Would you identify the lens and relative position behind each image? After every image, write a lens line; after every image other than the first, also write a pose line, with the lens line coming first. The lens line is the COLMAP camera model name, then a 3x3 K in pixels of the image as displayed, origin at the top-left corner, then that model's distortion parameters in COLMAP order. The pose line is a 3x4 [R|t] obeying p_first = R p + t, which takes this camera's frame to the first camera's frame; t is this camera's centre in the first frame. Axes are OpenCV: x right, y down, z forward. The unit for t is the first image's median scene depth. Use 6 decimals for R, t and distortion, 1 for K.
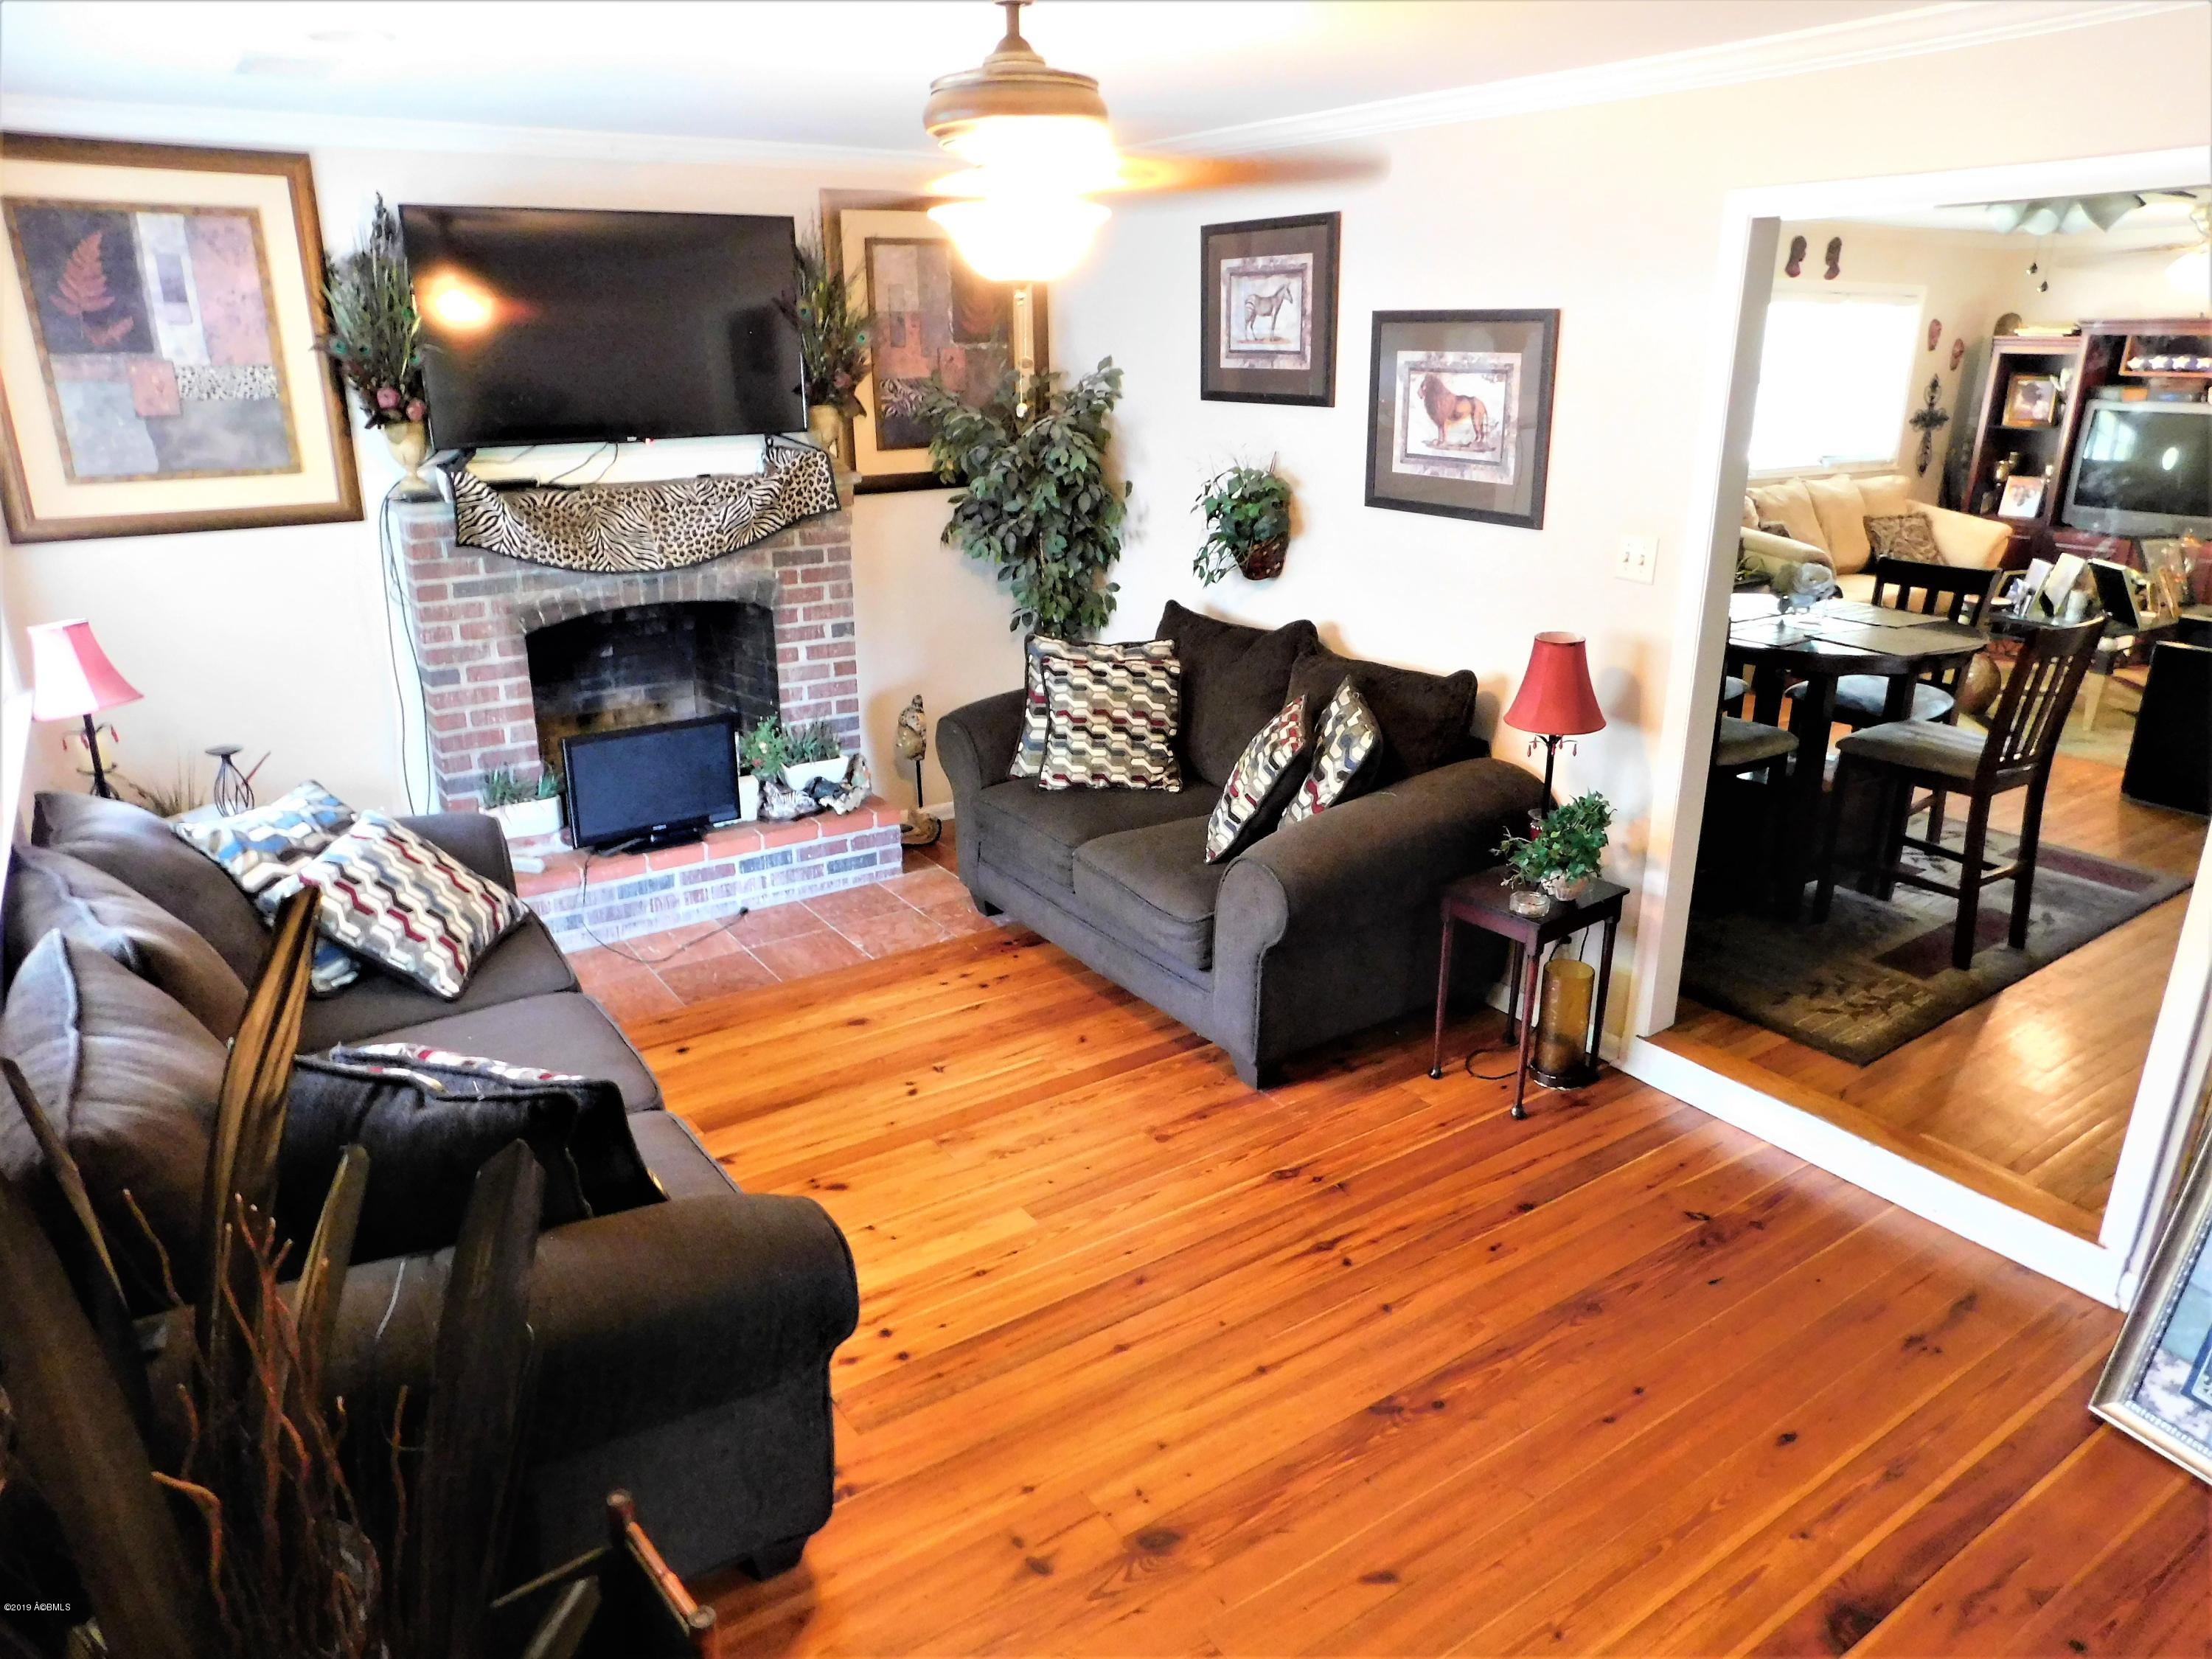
lens RADIAL K [[1453.5, 0, 1114.1], [0, 1453.5, 837.1], [0, 0, 1]] dist [-0.051364, 0.028413]
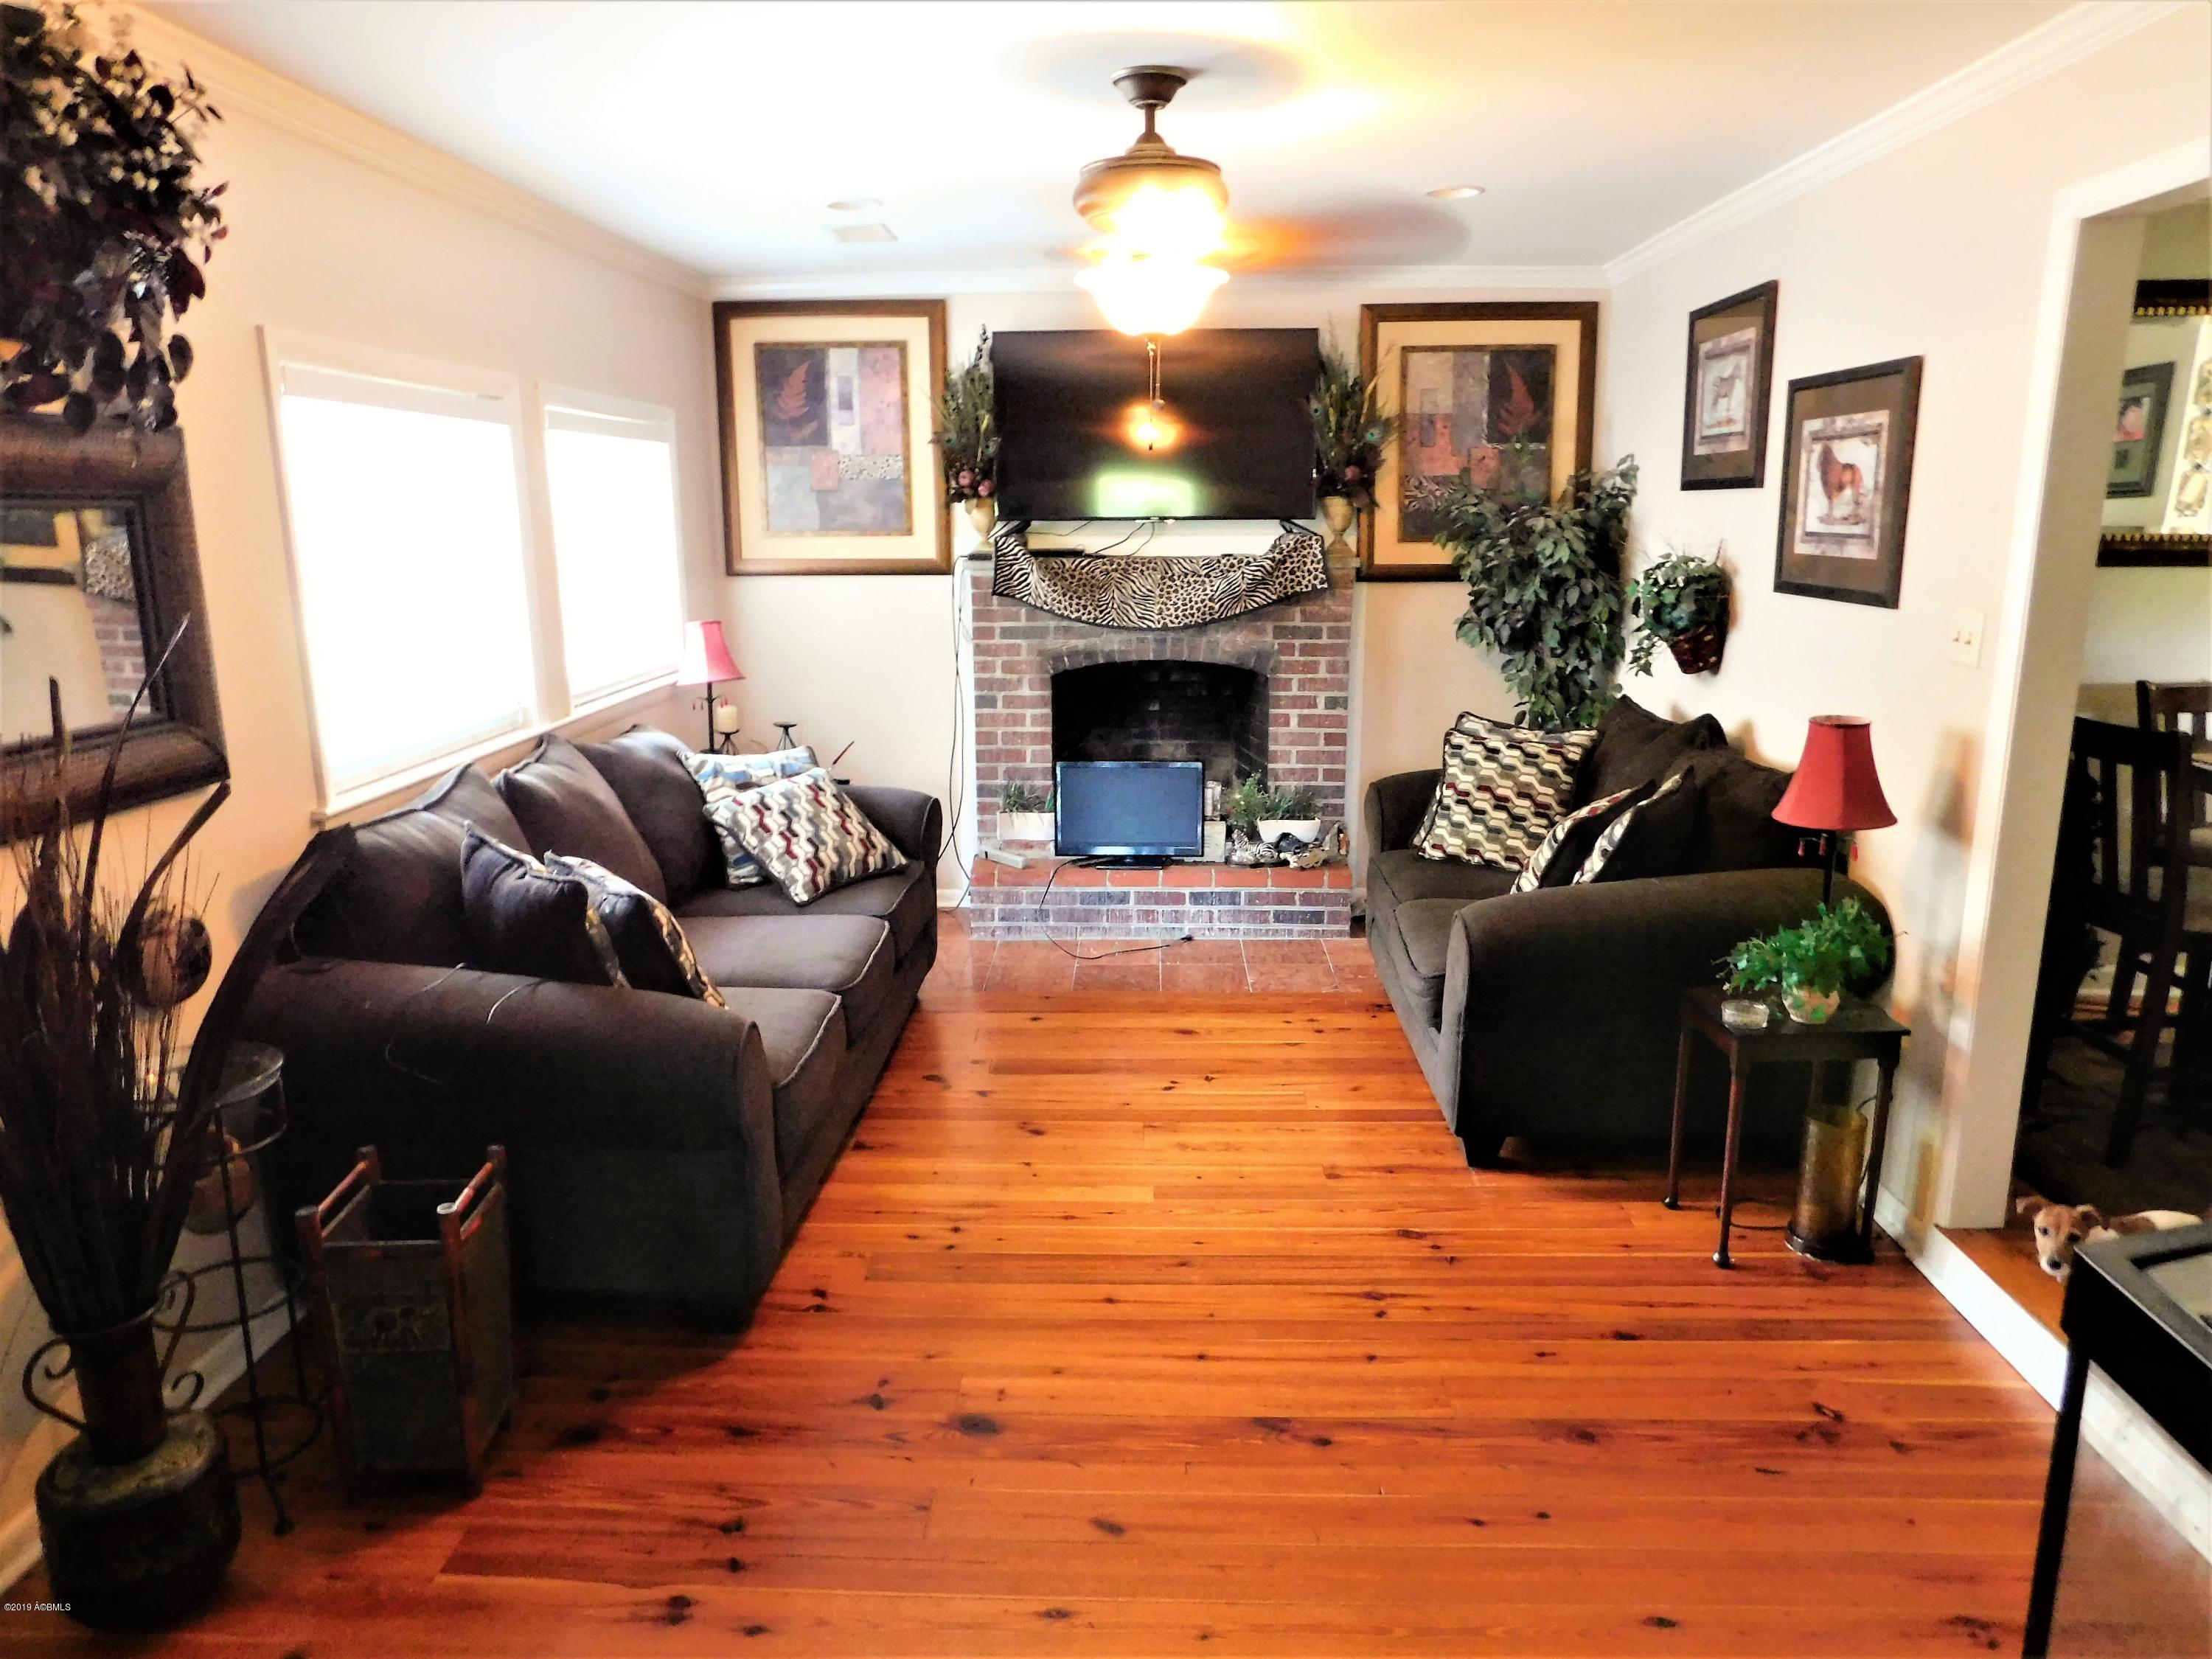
lens RADIAL K [[1453.5, 0, 1103.2], [0, 1453.5, 835.9], [0, 0, 1]] dist [-0.051364, 0.028413]
pose [[0.810910, 0.129343, -0.570698, 0.358336], [-0.188766, 0.980949, -0.045898, 0.042198], [0.553889, 0.144947, 0.819877, 0.045360]]
